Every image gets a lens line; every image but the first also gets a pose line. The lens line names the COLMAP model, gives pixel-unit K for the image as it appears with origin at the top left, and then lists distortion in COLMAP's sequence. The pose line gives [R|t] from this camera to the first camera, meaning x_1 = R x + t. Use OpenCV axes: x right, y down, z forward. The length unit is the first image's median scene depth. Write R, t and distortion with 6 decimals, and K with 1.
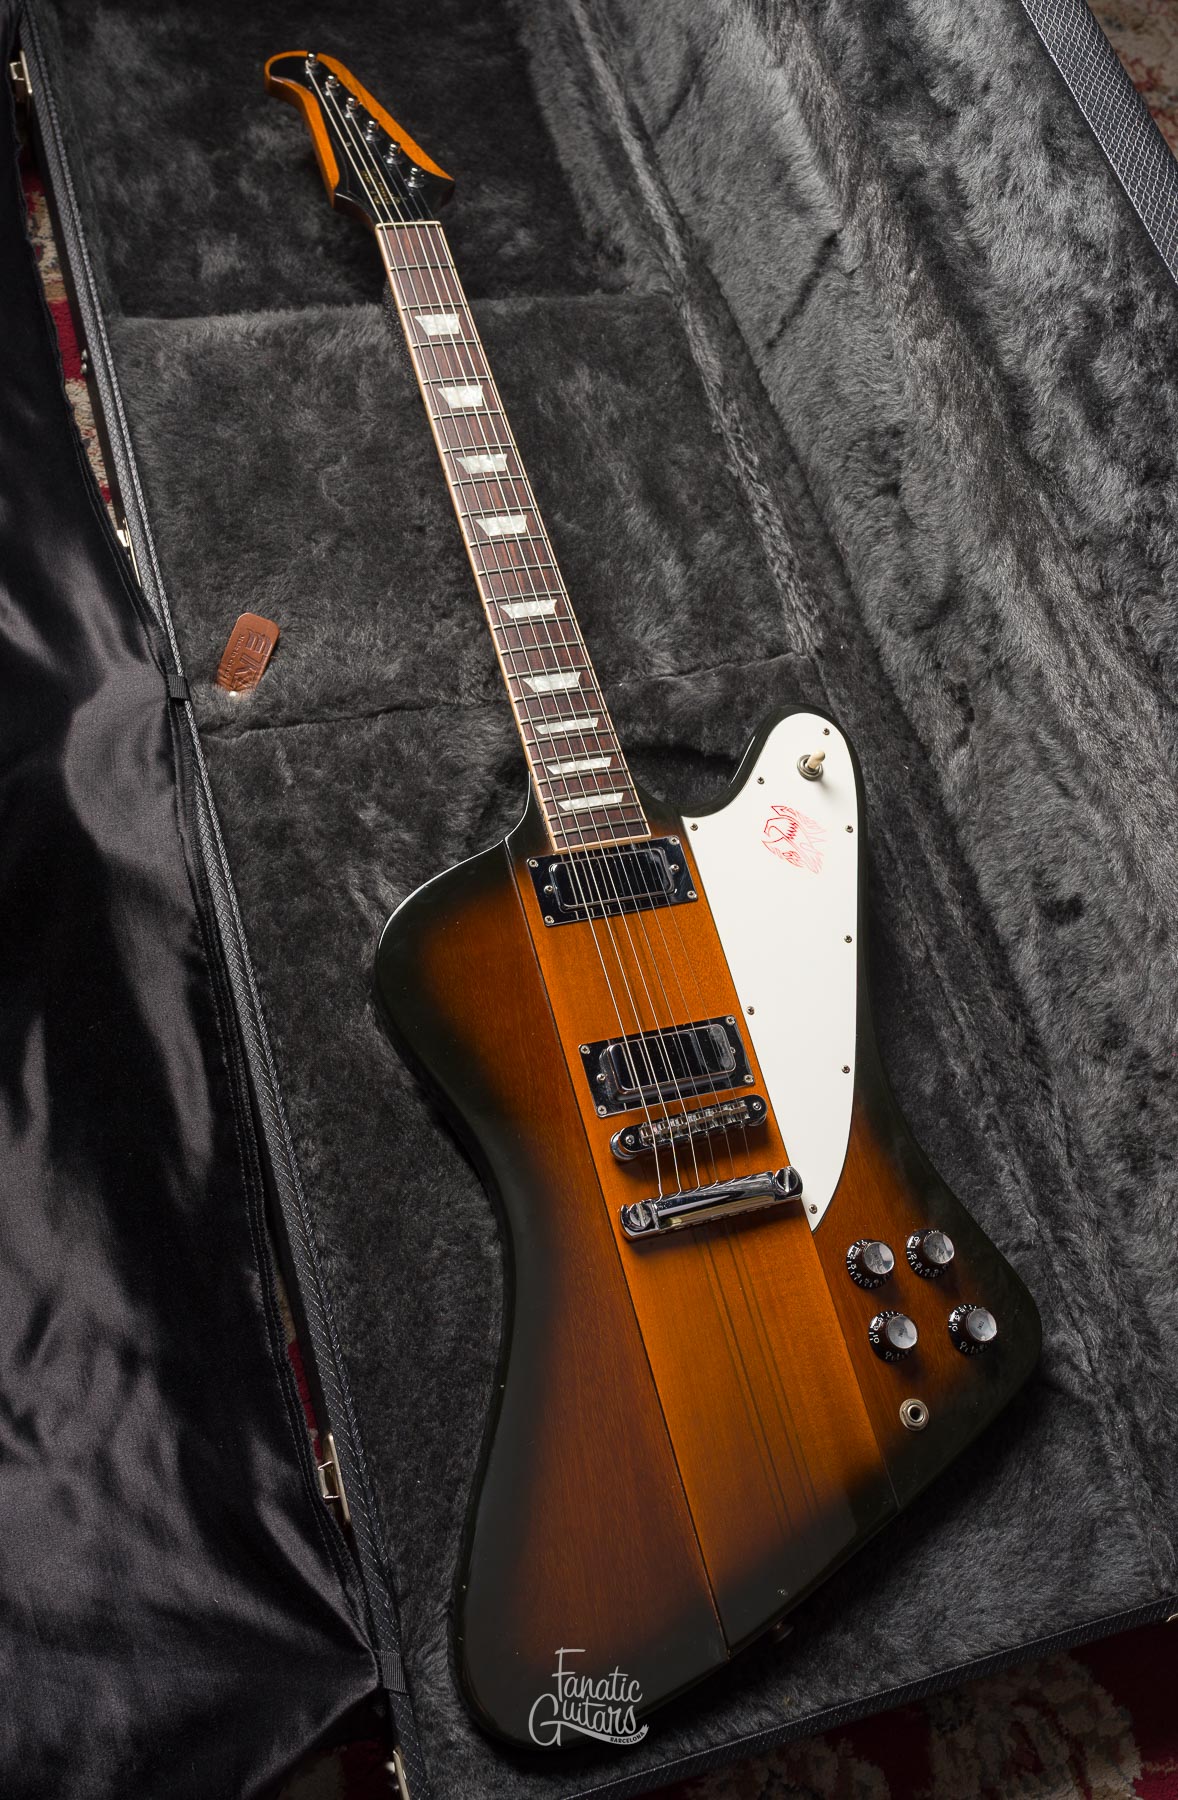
lens RADIAL K [[1805.7, 0, 595.5], [0, 1805.7, 851.4], [0, 0, 1]] dist [-0.004614, 0.005585]
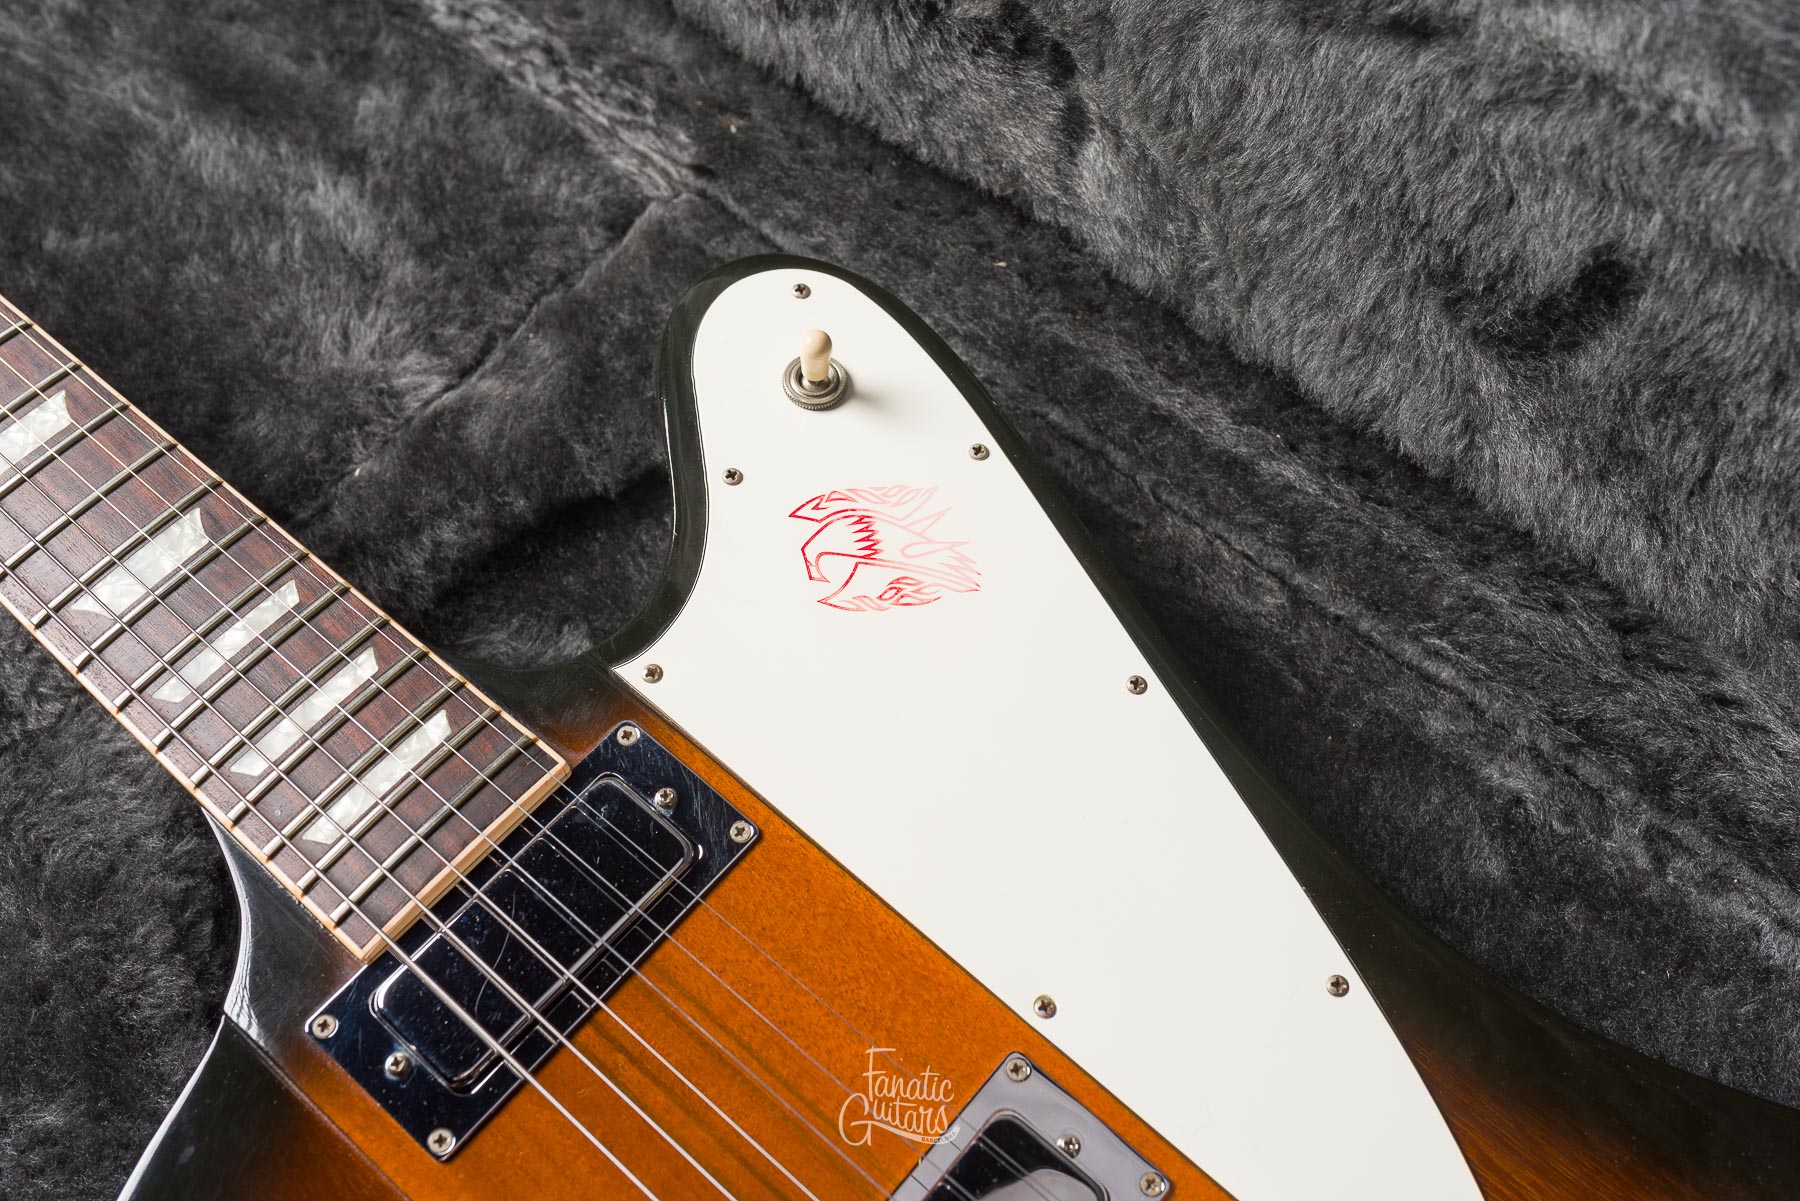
lens RADIAL K [[1770.2, 0, 899.4], [0, 1770.2, 594.4], [0, 0, 1]] dist [0.008436, -0.015966]
pose [[0.819718, -0.568356, 0.070949, 0.077218], [0.566527, 0.822778, 0.045636, -0.014127], [-0.084312, 0.002786, 0.996435, 0.588300]]
